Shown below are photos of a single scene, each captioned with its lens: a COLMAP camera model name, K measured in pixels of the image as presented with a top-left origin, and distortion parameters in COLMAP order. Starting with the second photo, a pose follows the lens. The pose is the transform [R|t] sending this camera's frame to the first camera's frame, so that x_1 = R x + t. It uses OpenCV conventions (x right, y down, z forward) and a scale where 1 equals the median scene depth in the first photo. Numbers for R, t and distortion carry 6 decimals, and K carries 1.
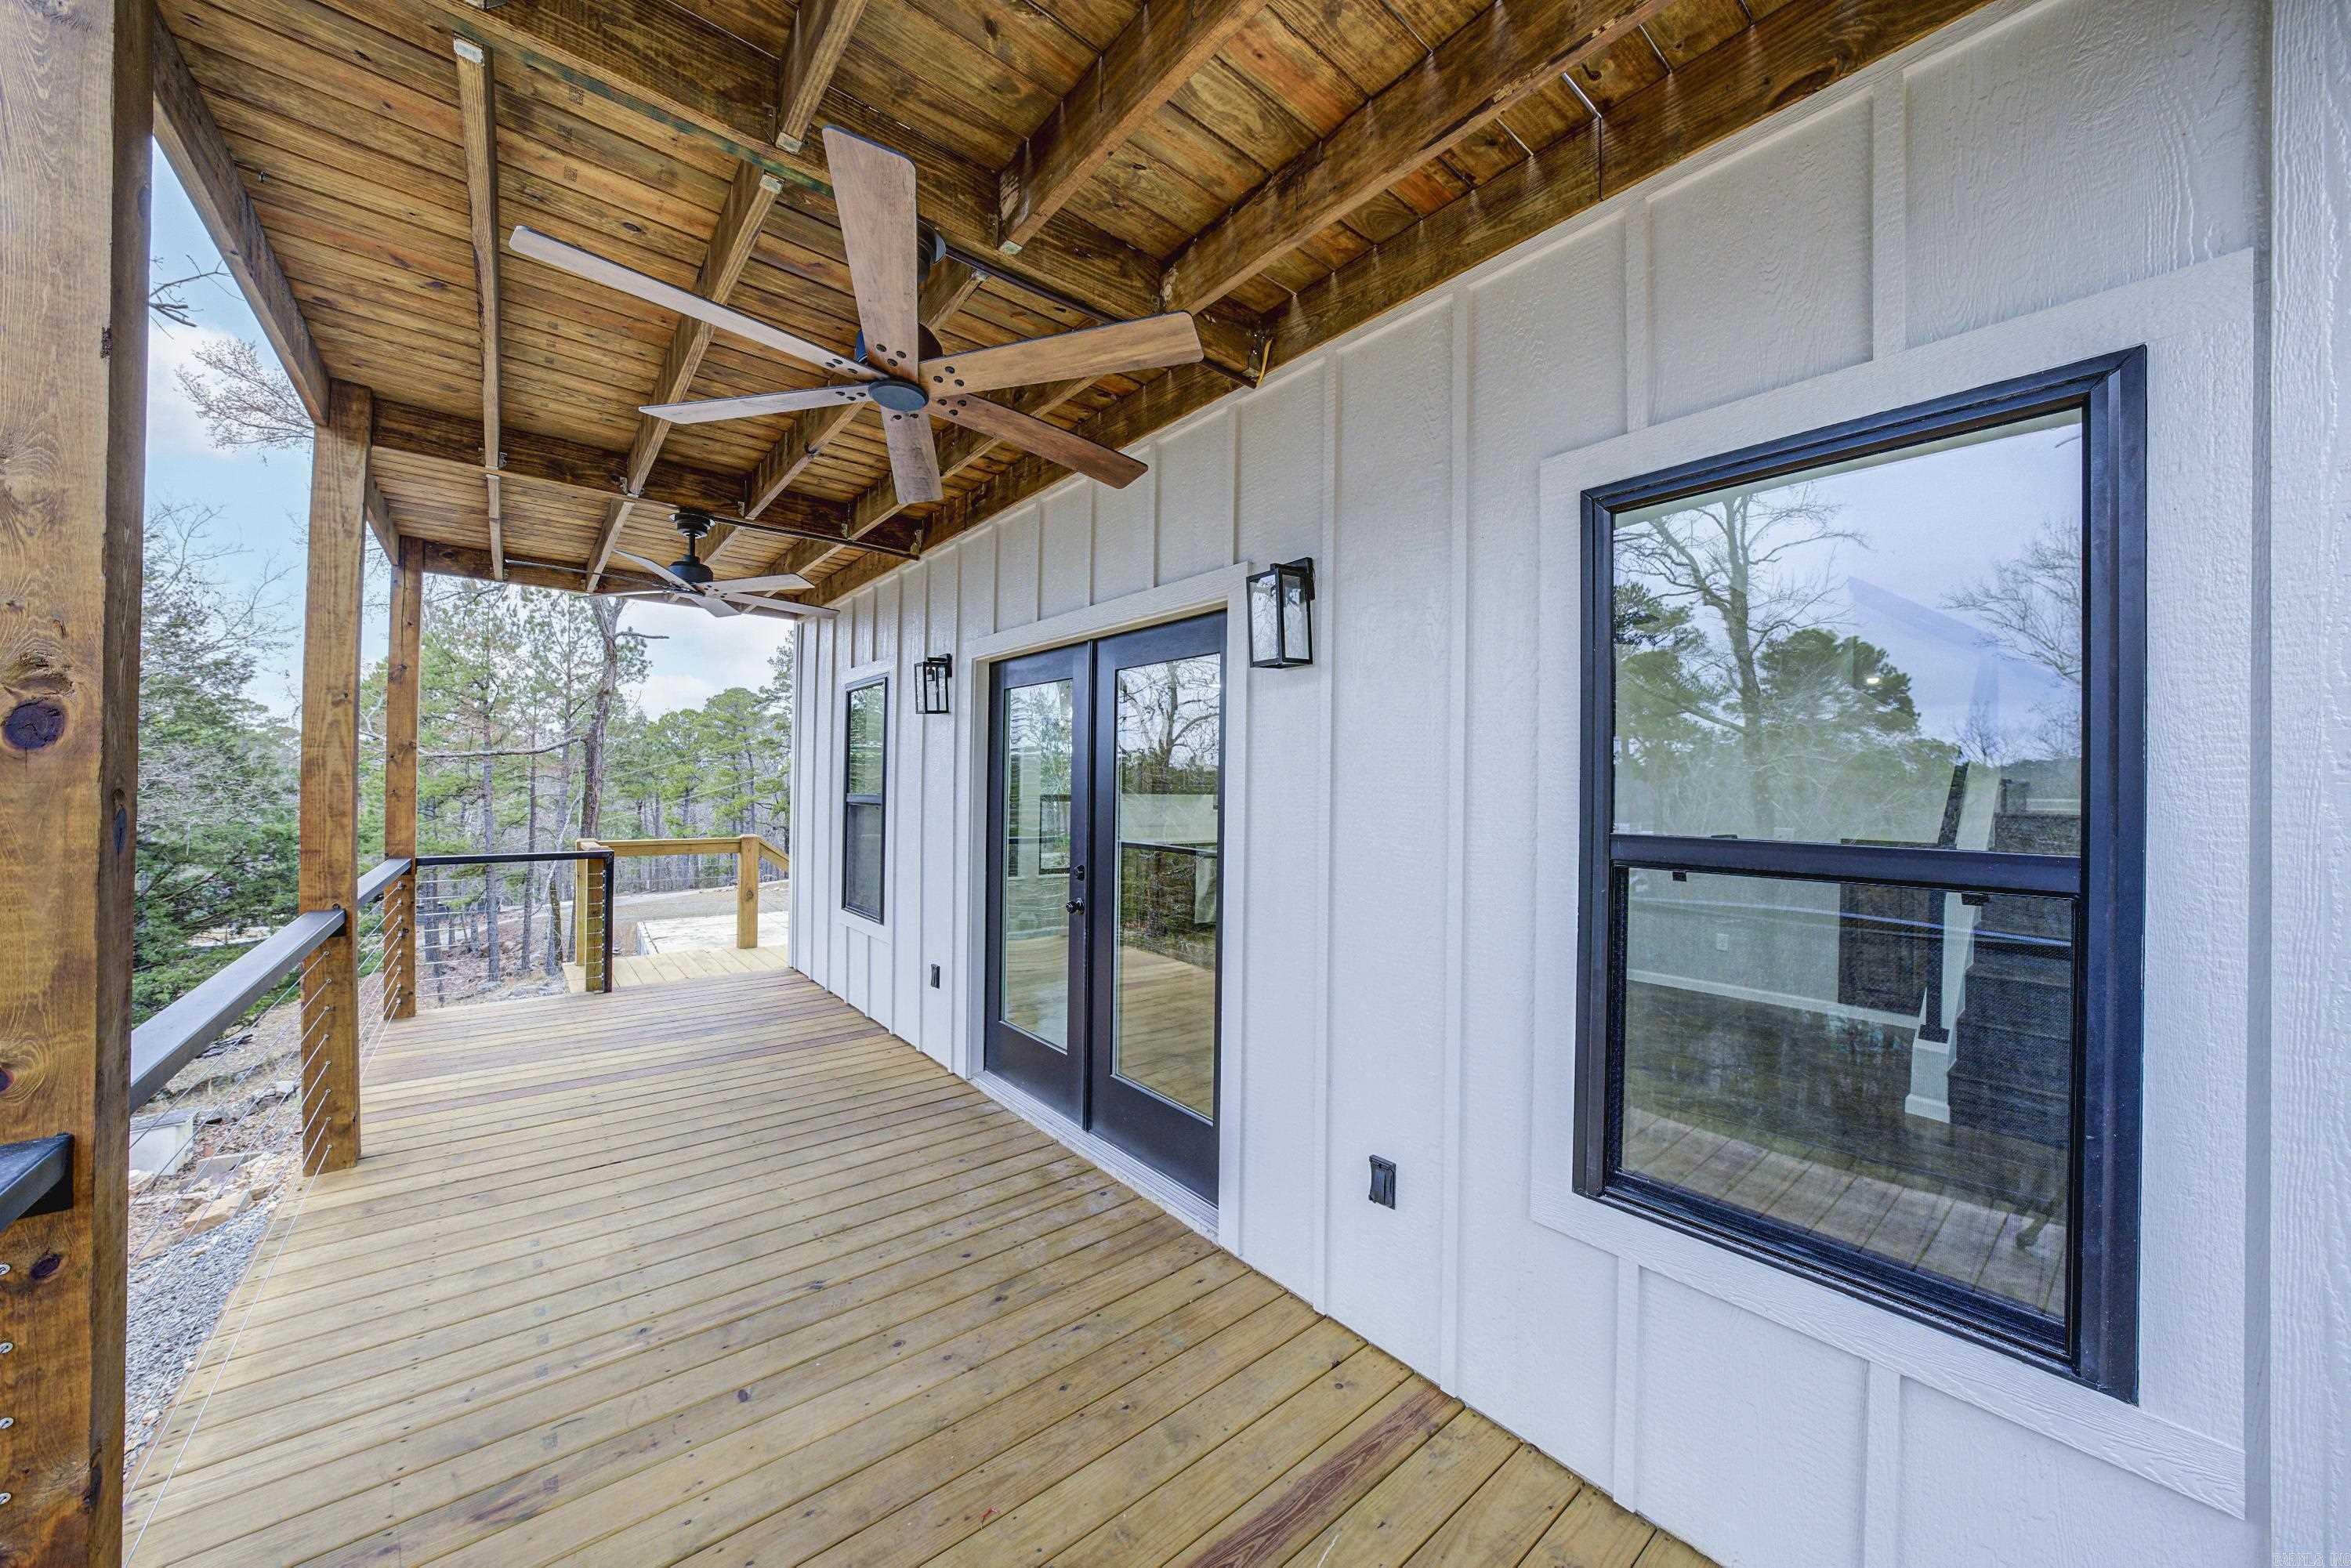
lens RADIAL K [[866.7, 0, 1169.6], [0, 866.7, 786.6], [0, 0, 1]] dist [-0.021344, 0.003915]
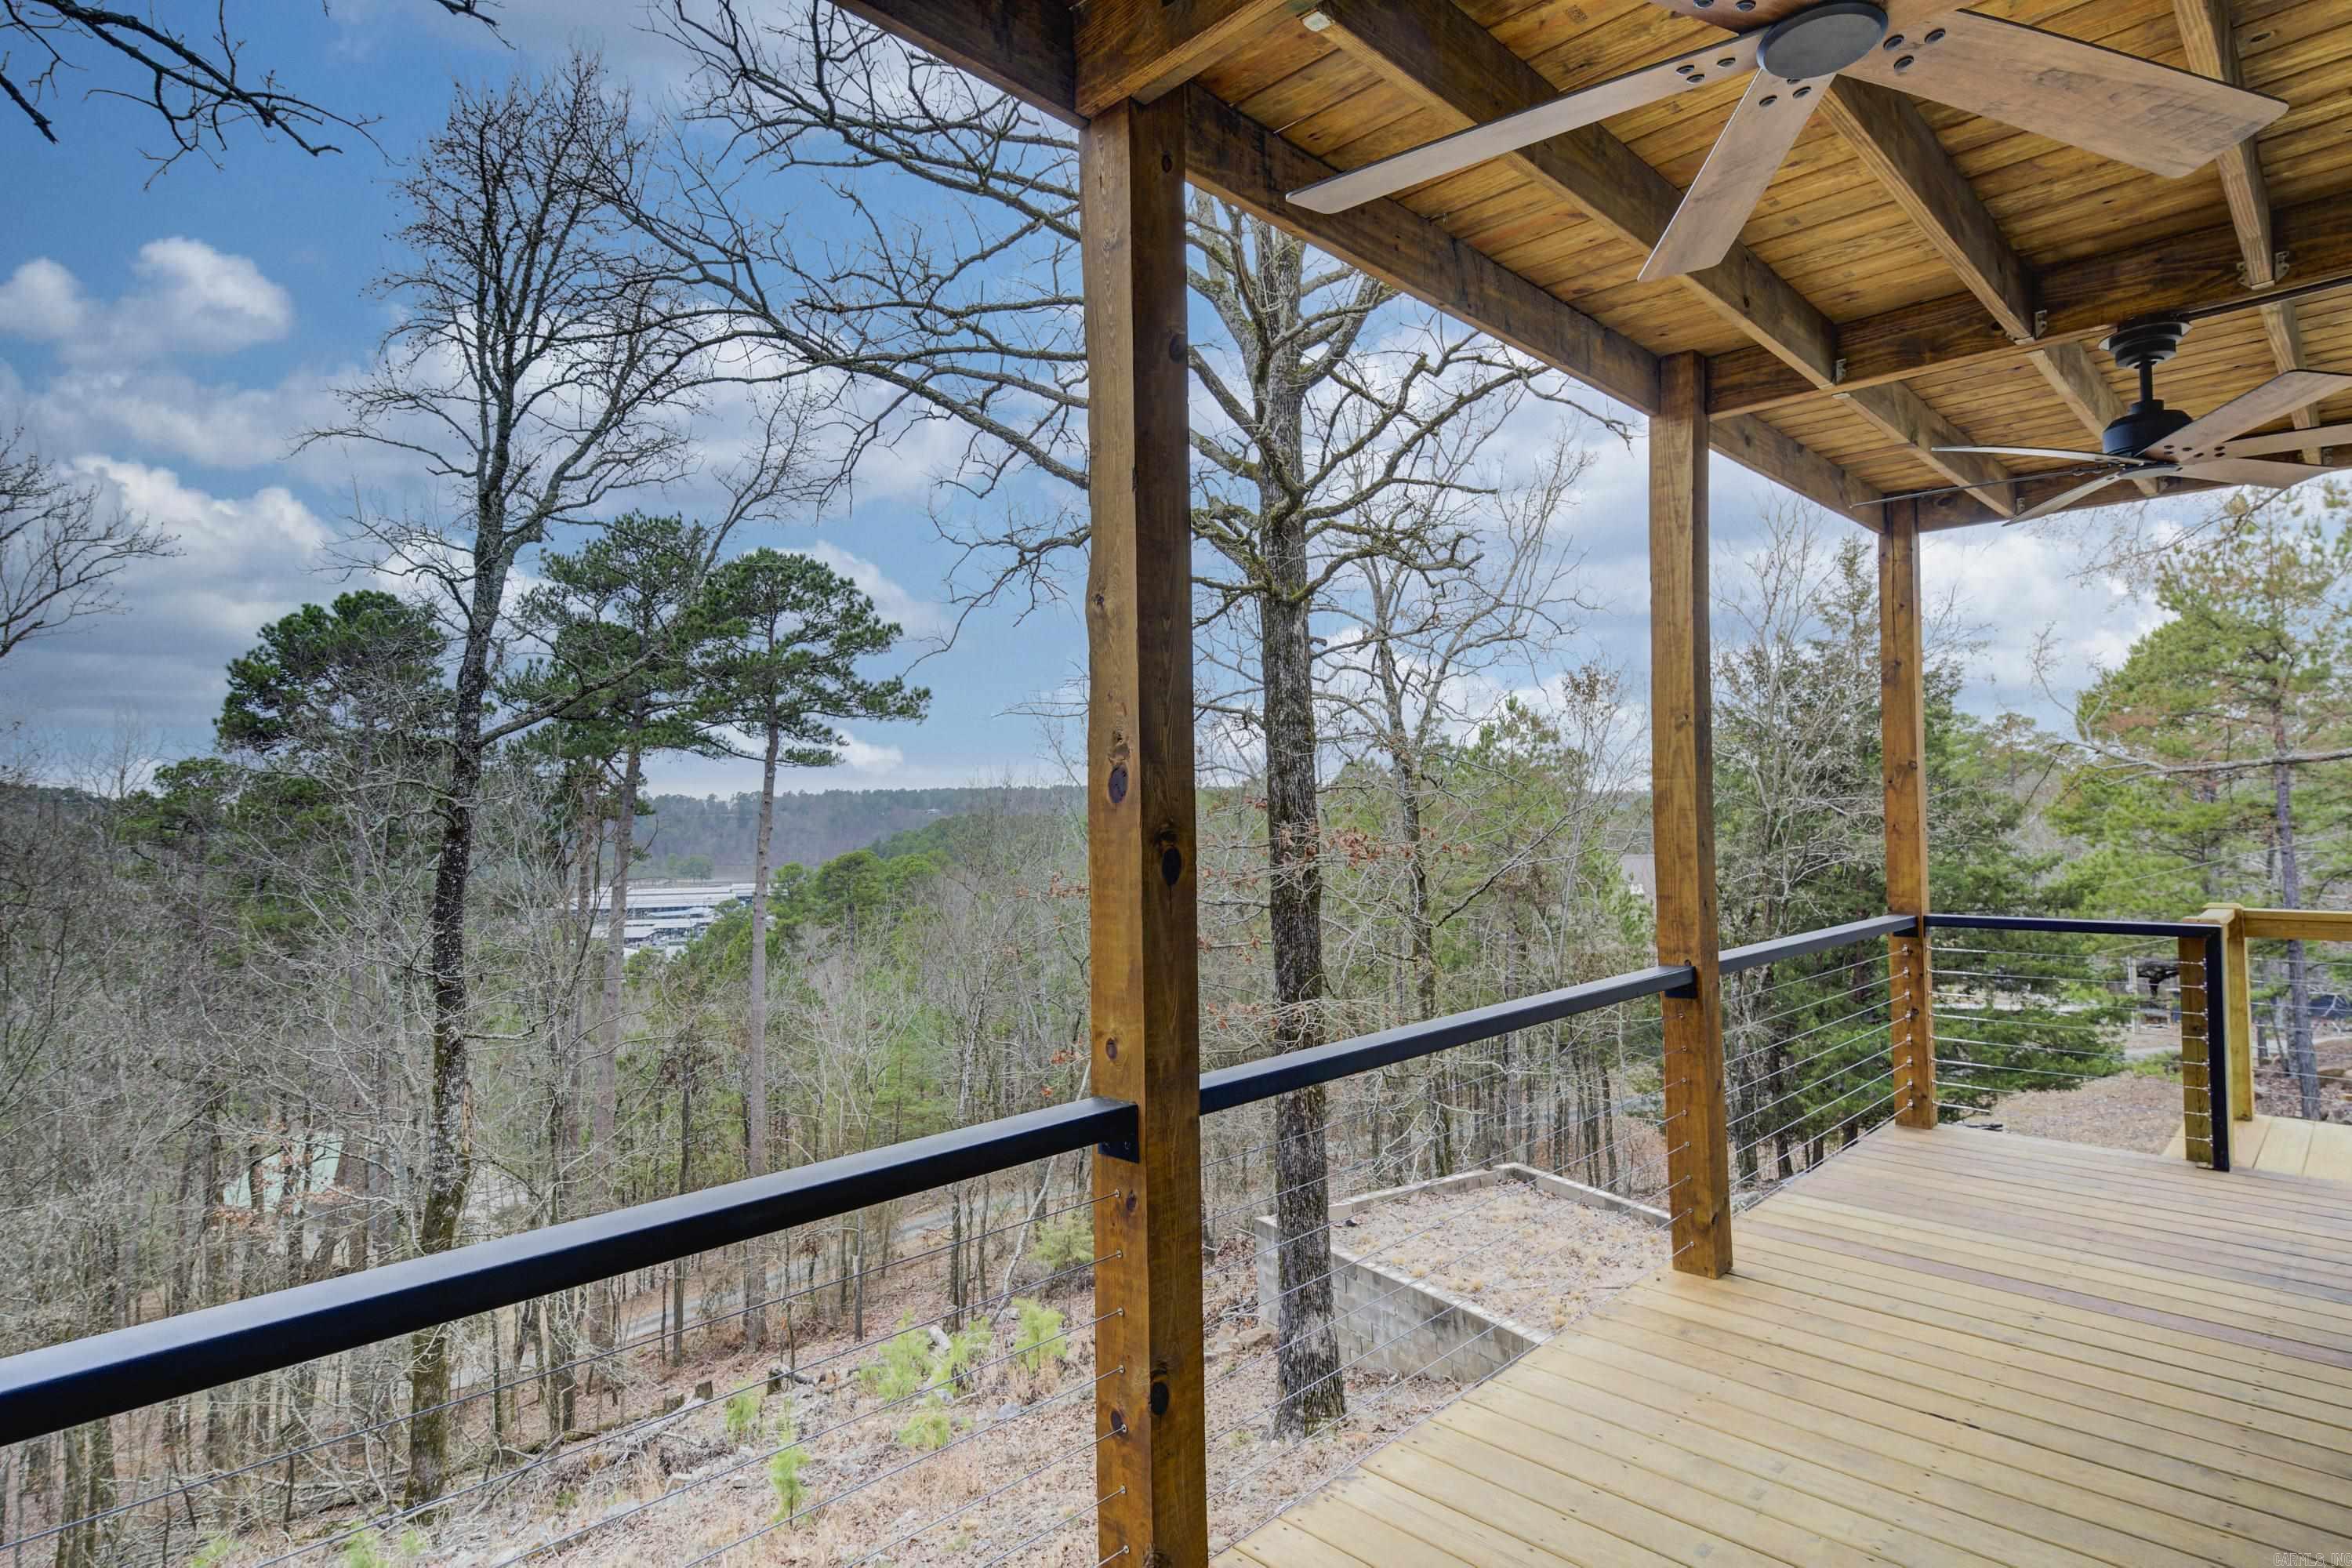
lens RADIAL K [[1260.0, 0, 1160.0], [0, 1260.0, 783.2], [0, 0, 1]] dist [0.000228, 0.000436]
pose [[0.064696, -0.040504, -0.997083, 0.206388], [0.015182, 0.999100, -0.039600, 0.001778], [0.997790, -0.012575, 0.065253, 0.307359]]
